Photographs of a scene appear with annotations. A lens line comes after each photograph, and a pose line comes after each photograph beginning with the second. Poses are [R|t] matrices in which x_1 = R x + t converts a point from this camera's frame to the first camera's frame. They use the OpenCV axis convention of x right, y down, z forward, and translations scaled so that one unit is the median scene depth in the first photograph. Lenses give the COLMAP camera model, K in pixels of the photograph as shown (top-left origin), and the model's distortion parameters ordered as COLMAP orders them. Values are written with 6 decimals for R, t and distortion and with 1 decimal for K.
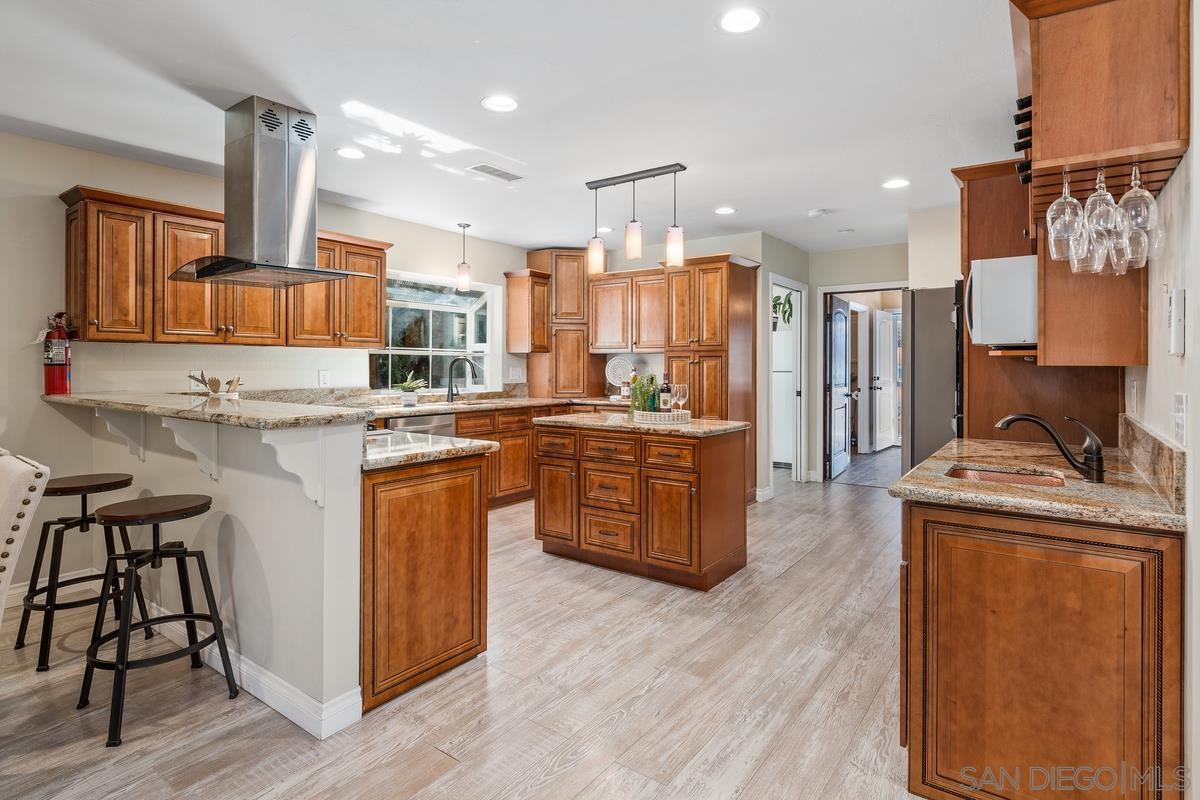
lens RADIAL K [[631.1, 0, 601.8], [0, 631.1, 361.7], [0, 0, 1]] dist [0.000593, 0.000873]
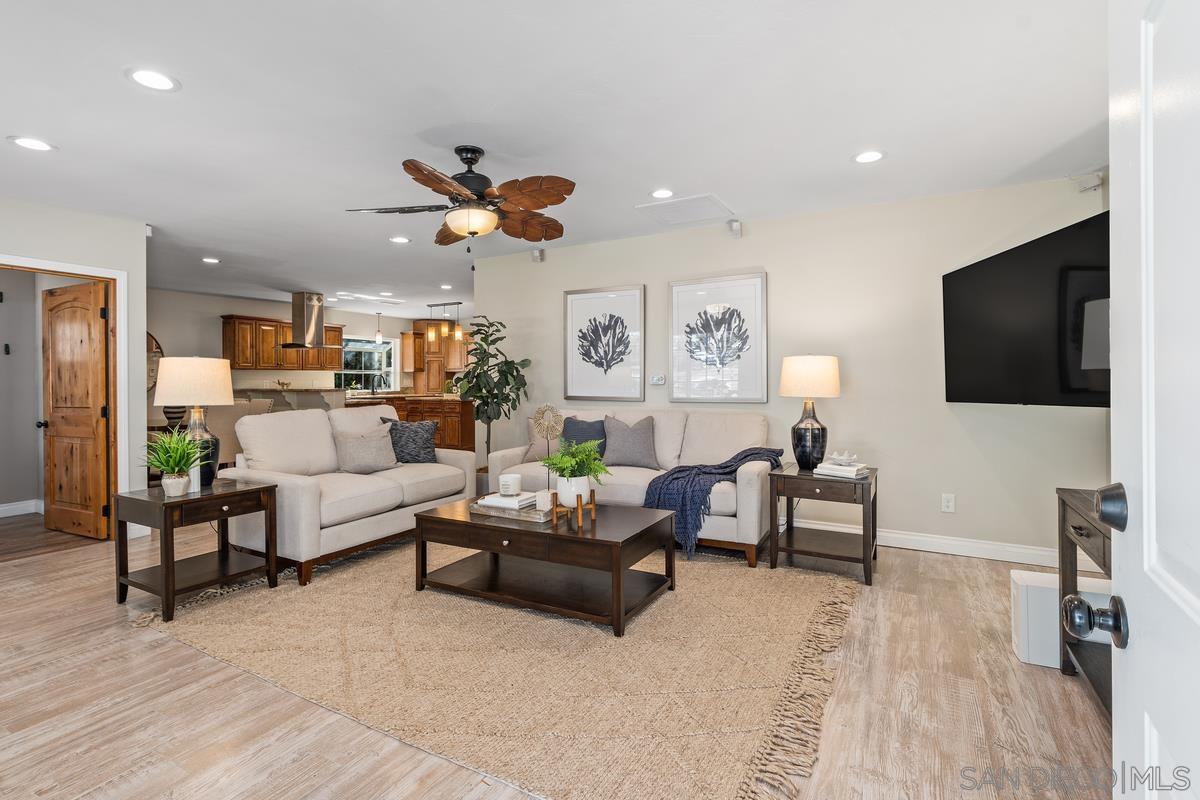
lens RADIAL K [[588.4, 0, 599.5], [0, 588.4, 378.5], [0, 0, 1]] dist [0.003254, 0.000245]
pose [[0.993111, -0.010186, 0.116738, 0.414402], [0.010244, 0.999948, 0.000101, 0.020615], [-0.116733, 0.001095, 0.993163, -1.529546]]
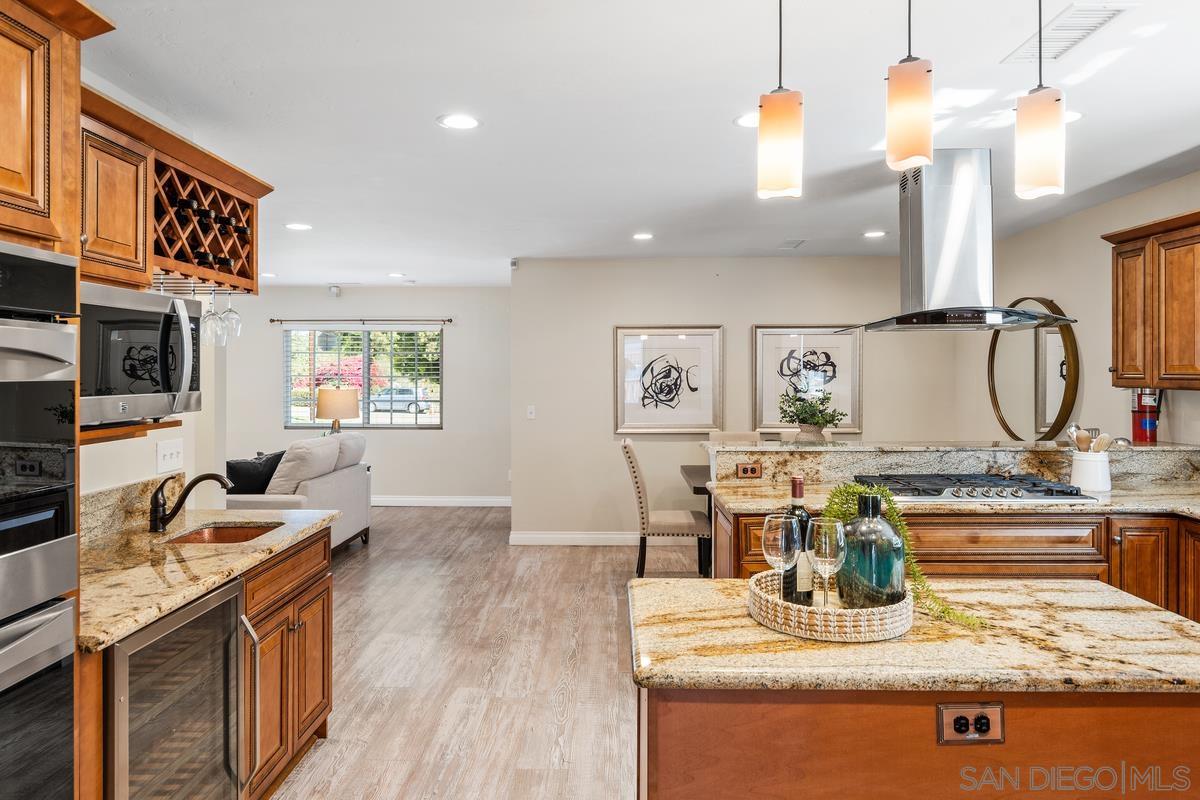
lens RADIAL K [[764.1, 0, 600.0], [0, 764.1, 400.0], [0, 0, 1]] dist [-0.002610, -0.001059]
pose [[-0.816503, 0.018937, -0.577031, 0.459707], [0.000365, 0.999479, 0.032285, -0.046216], [0.577342, 0.026150, -0.816084, 1.298964]]
